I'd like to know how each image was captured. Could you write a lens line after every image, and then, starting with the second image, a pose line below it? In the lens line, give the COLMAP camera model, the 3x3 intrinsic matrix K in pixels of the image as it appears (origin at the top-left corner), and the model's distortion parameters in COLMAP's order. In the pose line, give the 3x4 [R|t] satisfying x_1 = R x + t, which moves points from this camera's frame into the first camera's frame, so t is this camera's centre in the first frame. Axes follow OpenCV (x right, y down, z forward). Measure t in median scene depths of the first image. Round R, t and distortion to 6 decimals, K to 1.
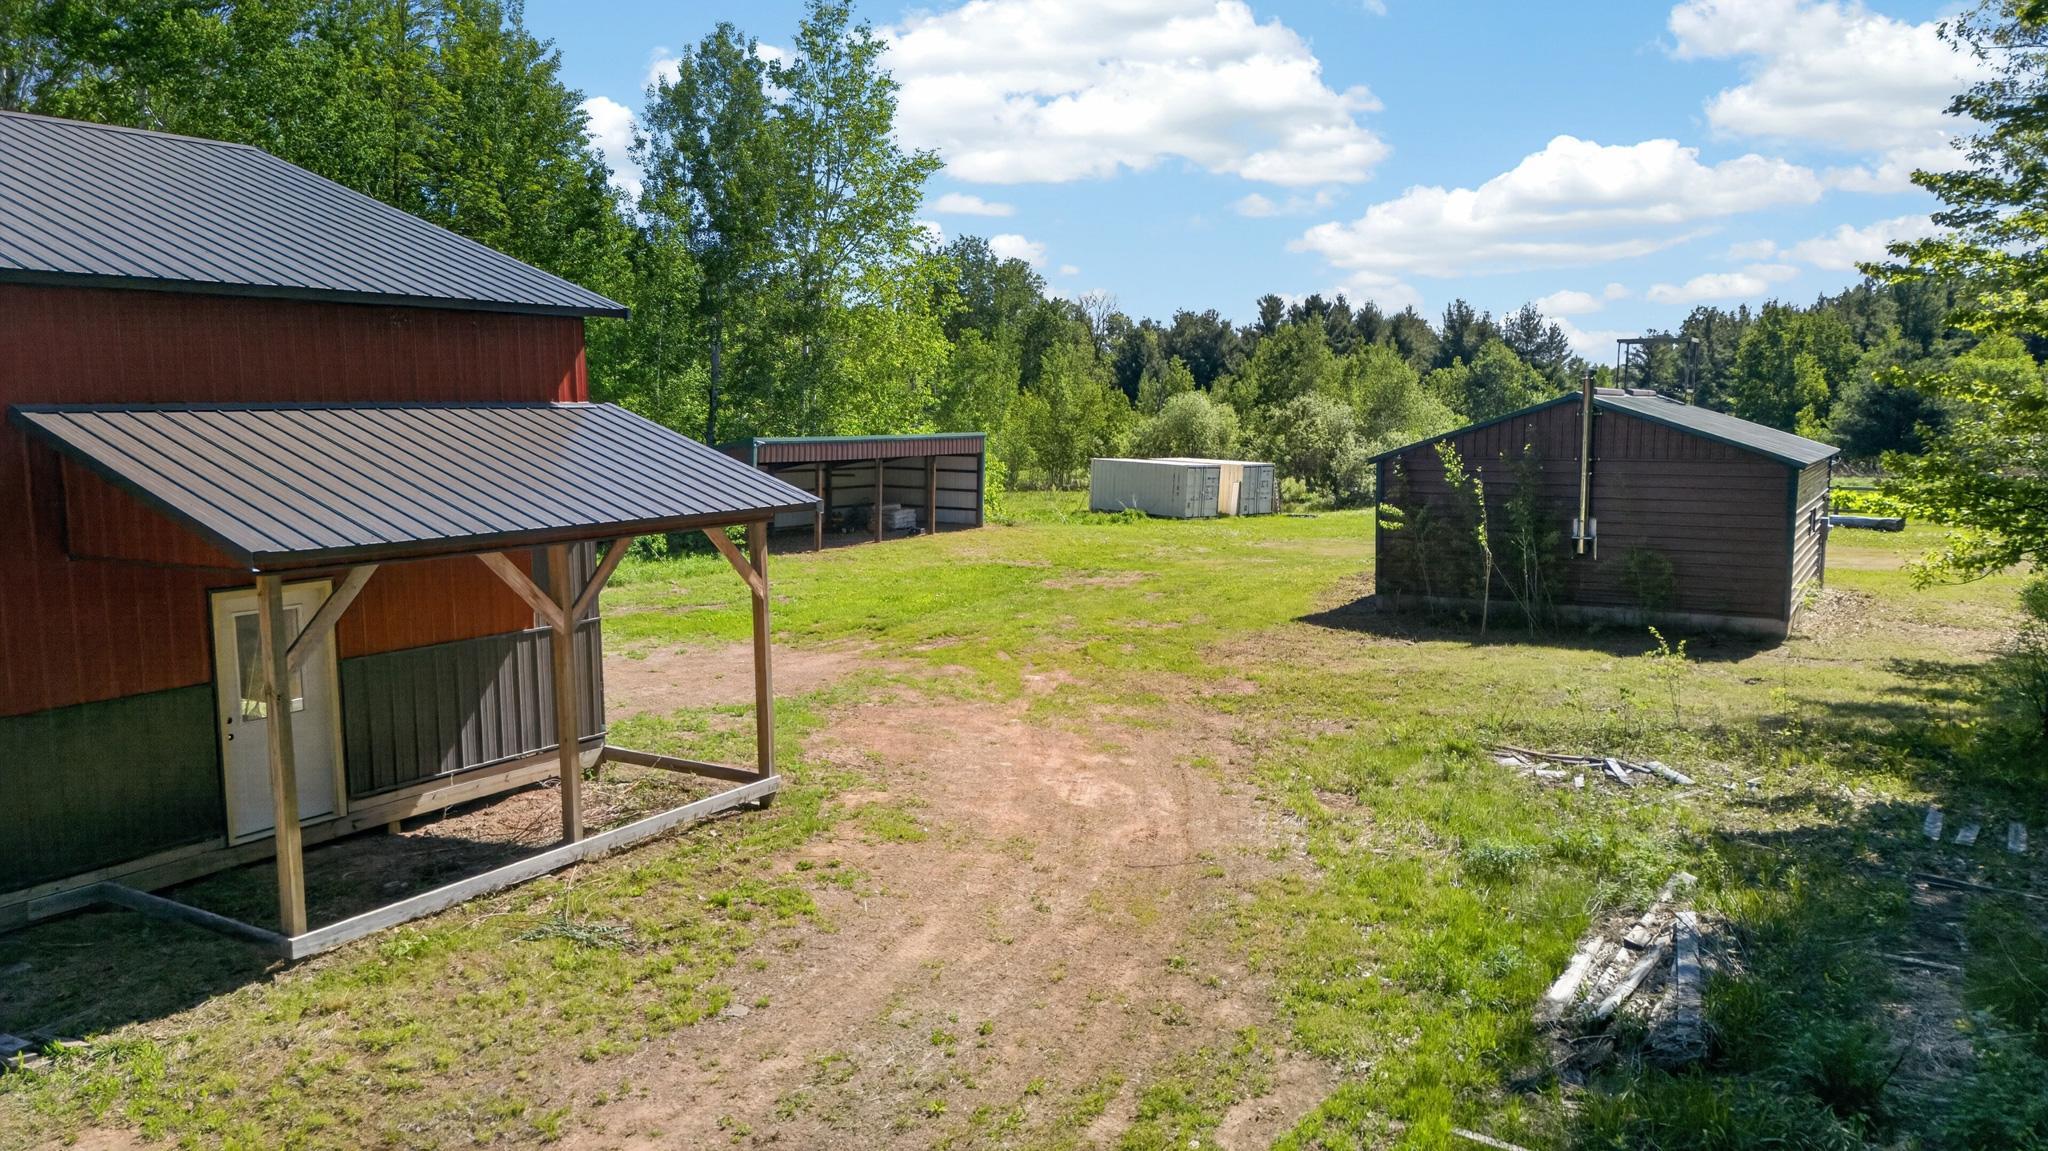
lens RADIAL K [[1448.8, 0, 1024.0], [0, 1448.8, 575.5], [0, 0, 1]] dist [0.023230, 0.002797]
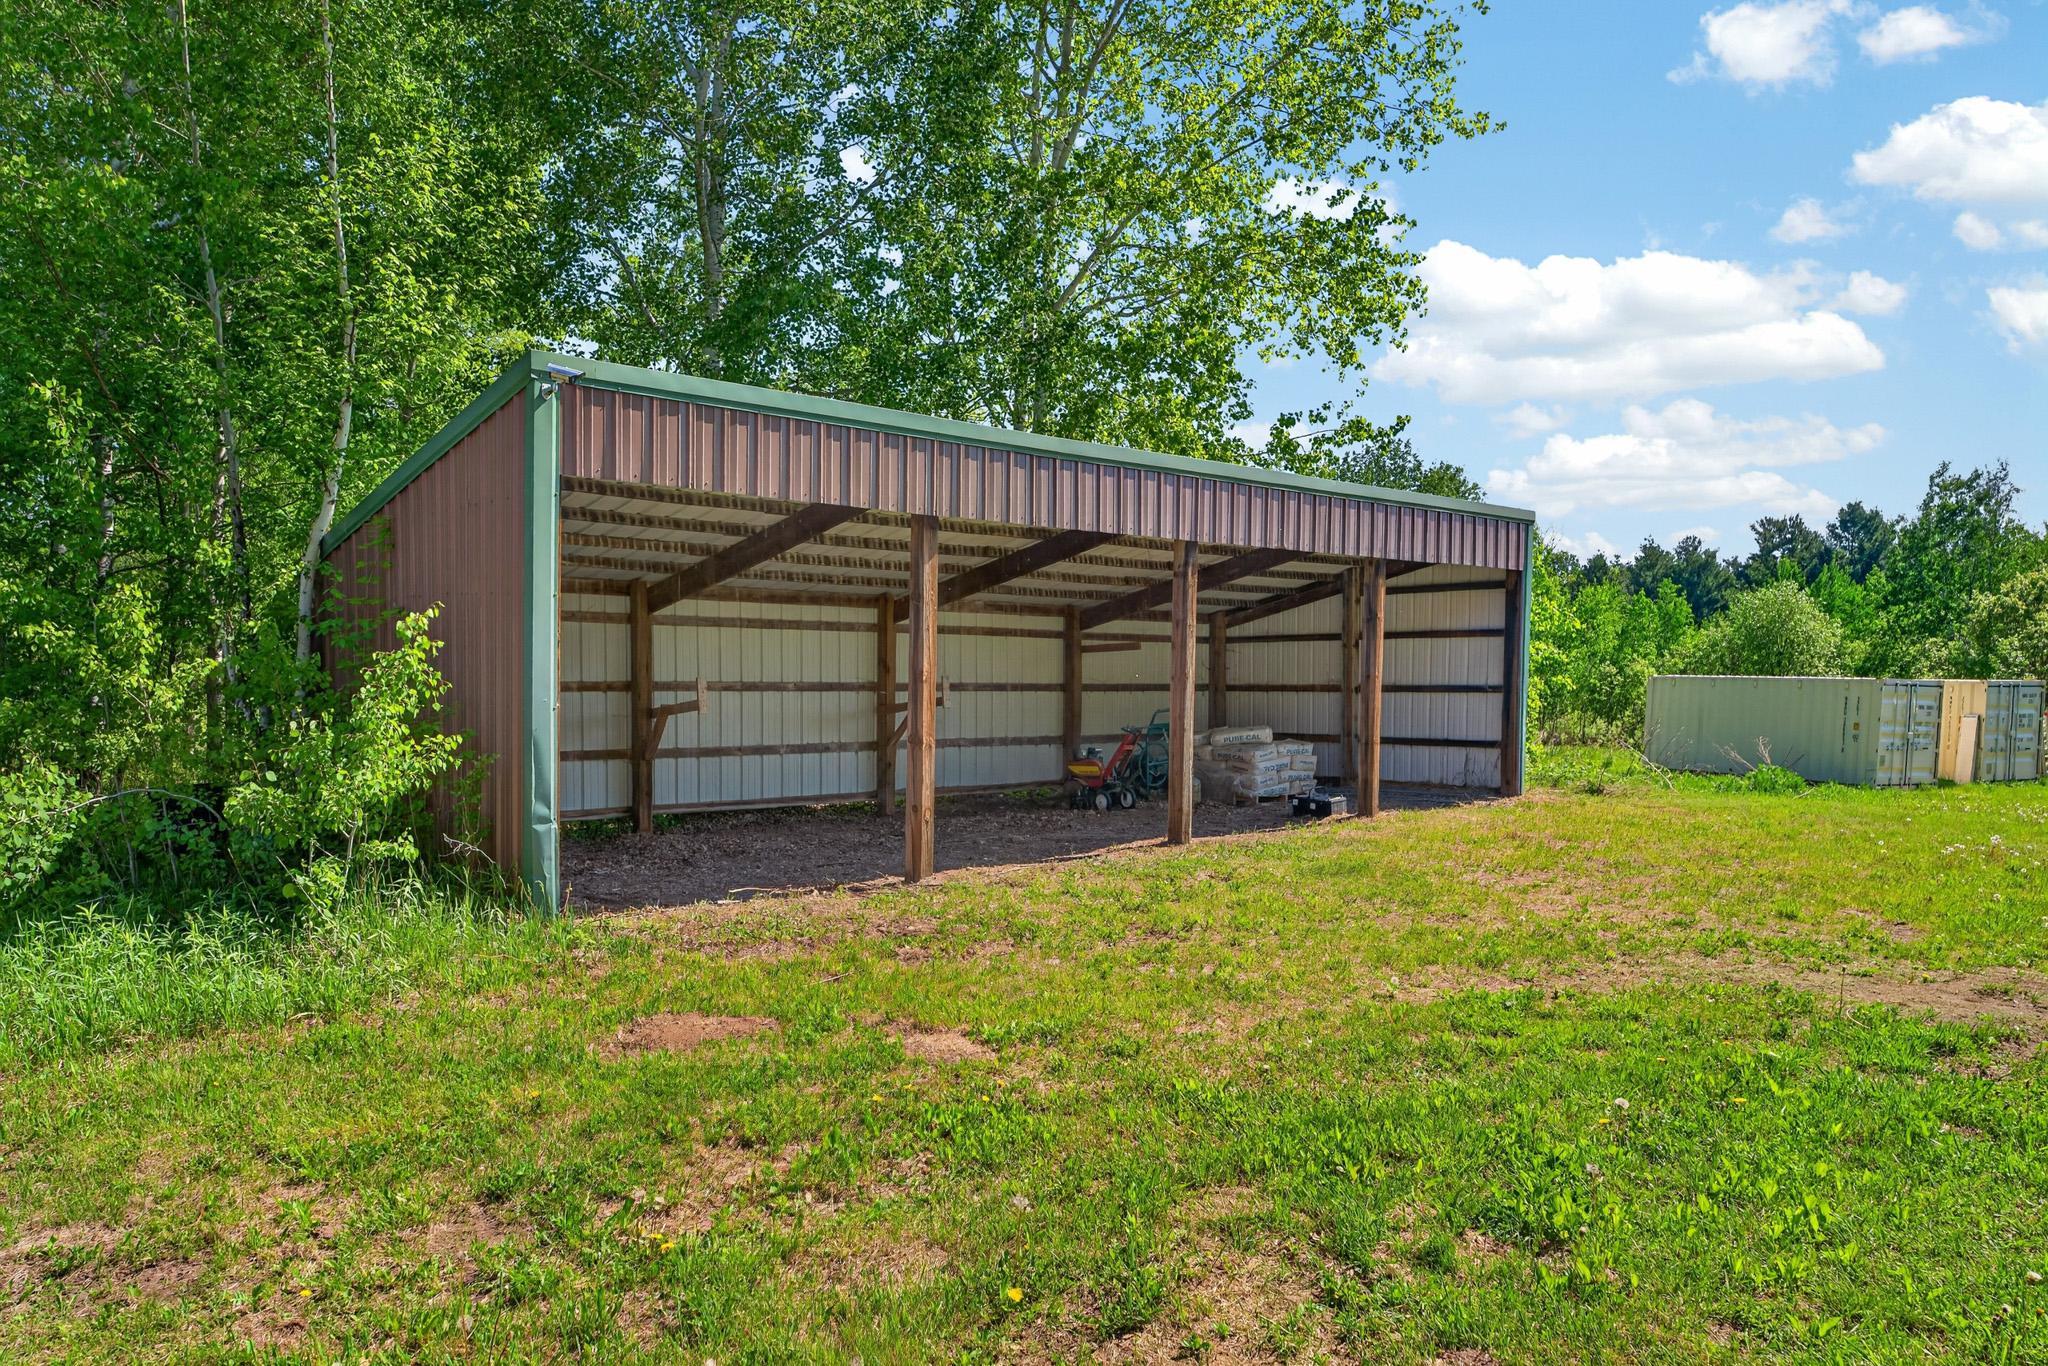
lens RADIAL K [[1355.3, 0, 1024.0], [0, 1355.3, 683.0], [0, 0, 1]] dist [-0.015728, 0.022291]
pose [[0.958615, -0.013657, -0.284377, -0.048907], [-0.020699, 0.992862, -0.117458, -0.020418], [0.283952, 0.118483, 0.951490, 0.659084]]
